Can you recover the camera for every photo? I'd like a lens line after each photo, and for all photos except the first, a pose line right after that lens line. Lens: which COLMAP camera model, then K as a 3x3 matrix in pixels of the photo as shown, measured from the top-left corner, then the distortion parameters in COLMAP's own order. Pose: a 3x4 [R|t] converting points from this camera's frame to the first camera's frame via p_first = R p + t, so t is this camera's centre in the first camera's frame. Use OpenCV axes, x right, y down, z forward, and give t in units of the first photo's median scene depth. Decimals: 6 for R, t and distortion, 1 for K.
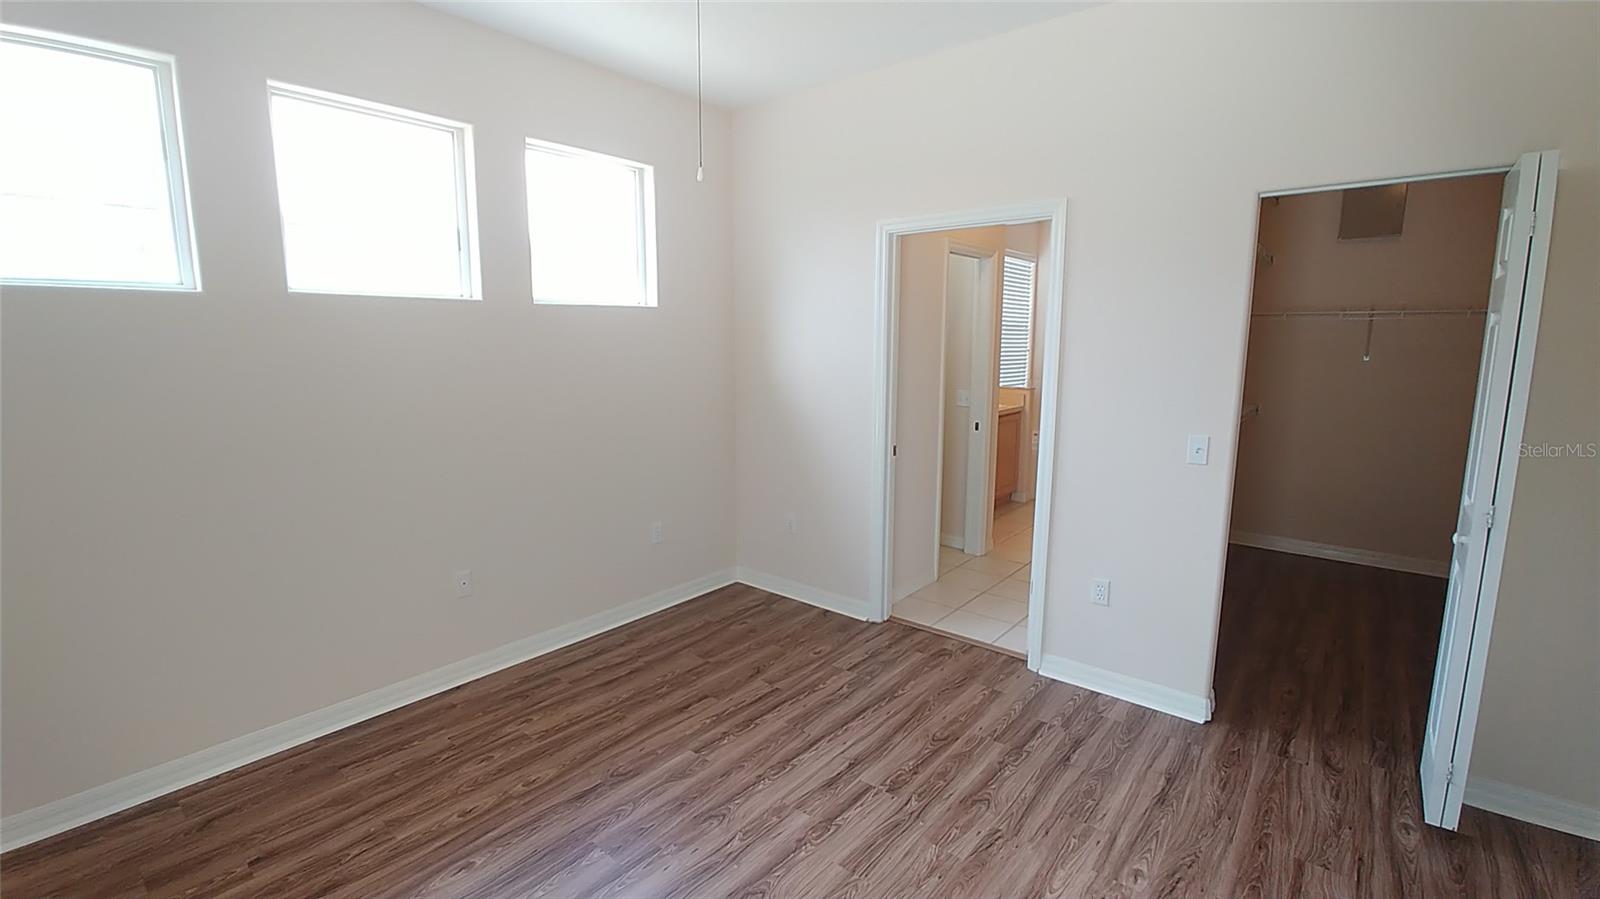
lens RADIAL K [[708.8, 0, 790.7], [0, 708.8, 449.8], [0, 0, 1]] dist [-0.027180, 0.008425]
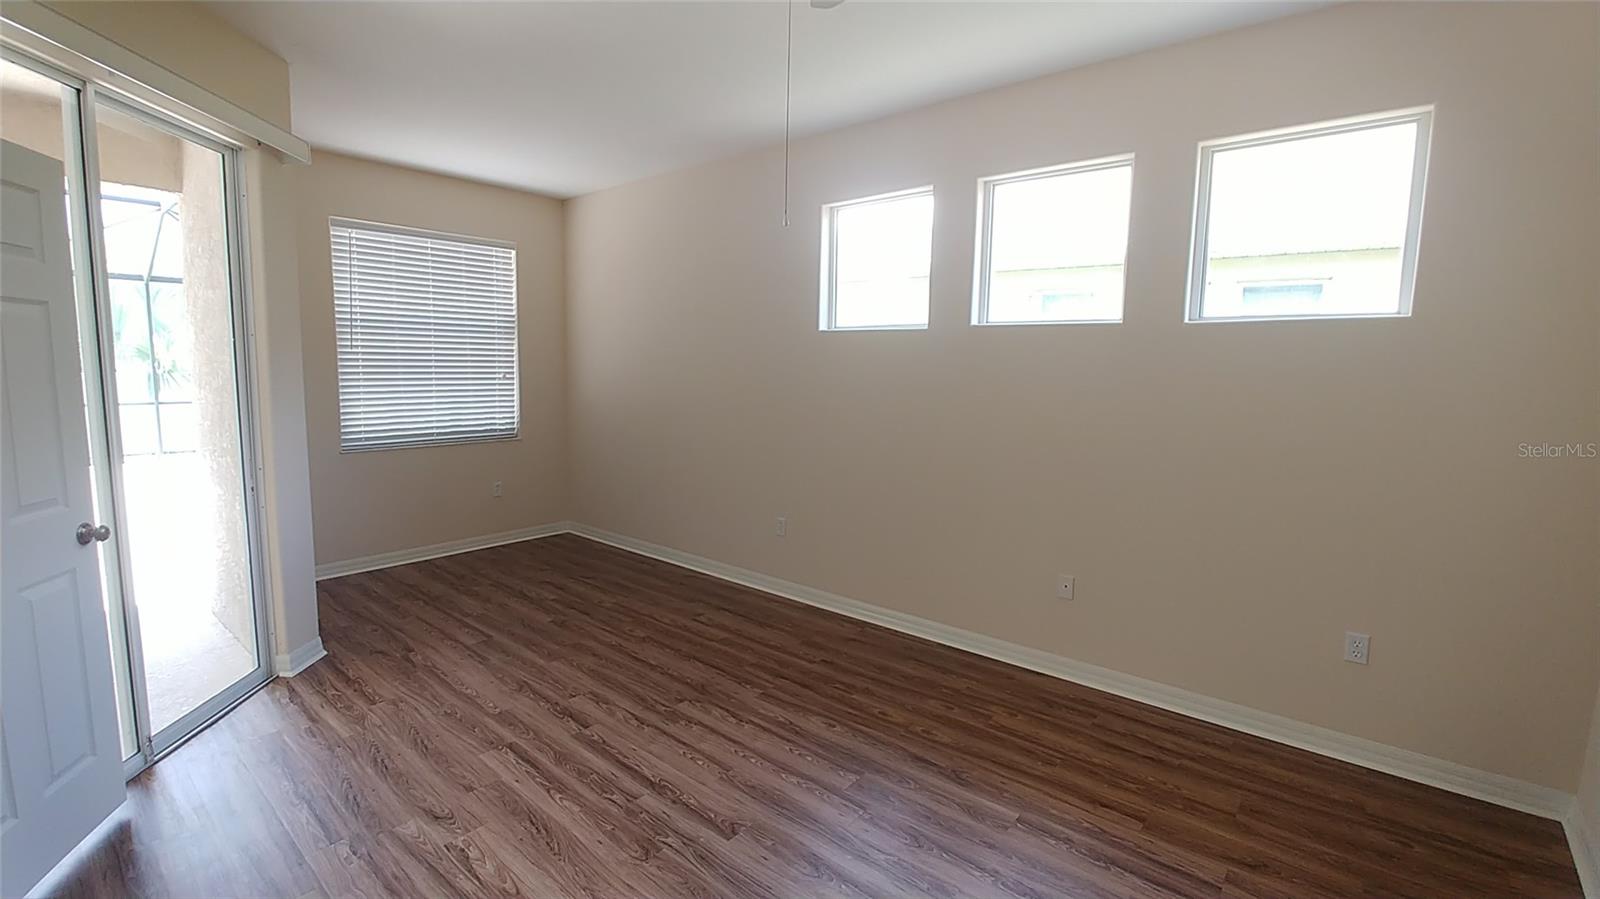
lens RADIAL K [[708.8, 0, 790.7], [0, 708.8, 449.8], [0, 0, 1]] dist [-0.027180, 0.008425]
pose [[-0.009491, 0.112166, -0.993644, 0.647509], [-0.180163, 0.977236, 0.112034, -0.064731], [0.983591, 0.180081, 0.010933, 0.593064]]
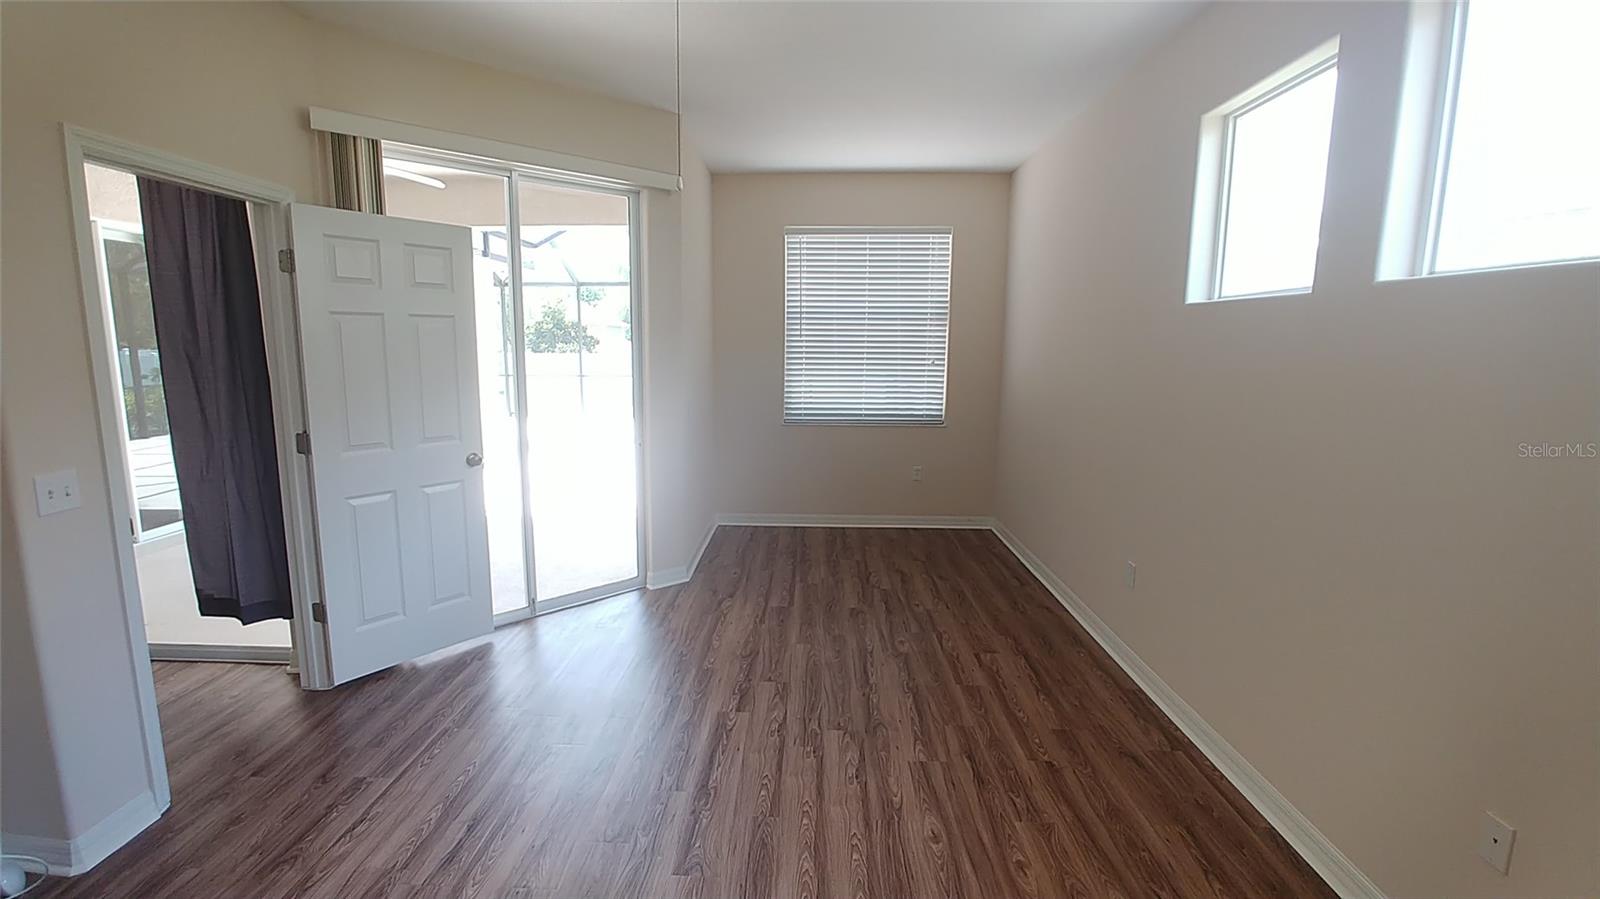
lens RADIAL K [[708.8, 0, 790.7], [0, 708.8, 449.8], [0, 0, 1]] dist [-0.027180, 0.008425]
pose [[-0.794874, 0.080000, -0.601478, 0.218879], [-0.112659, 0.954577, 0.275846, -0.167308], [0.596225, 0.287025, -0.749755, 1.098020]]
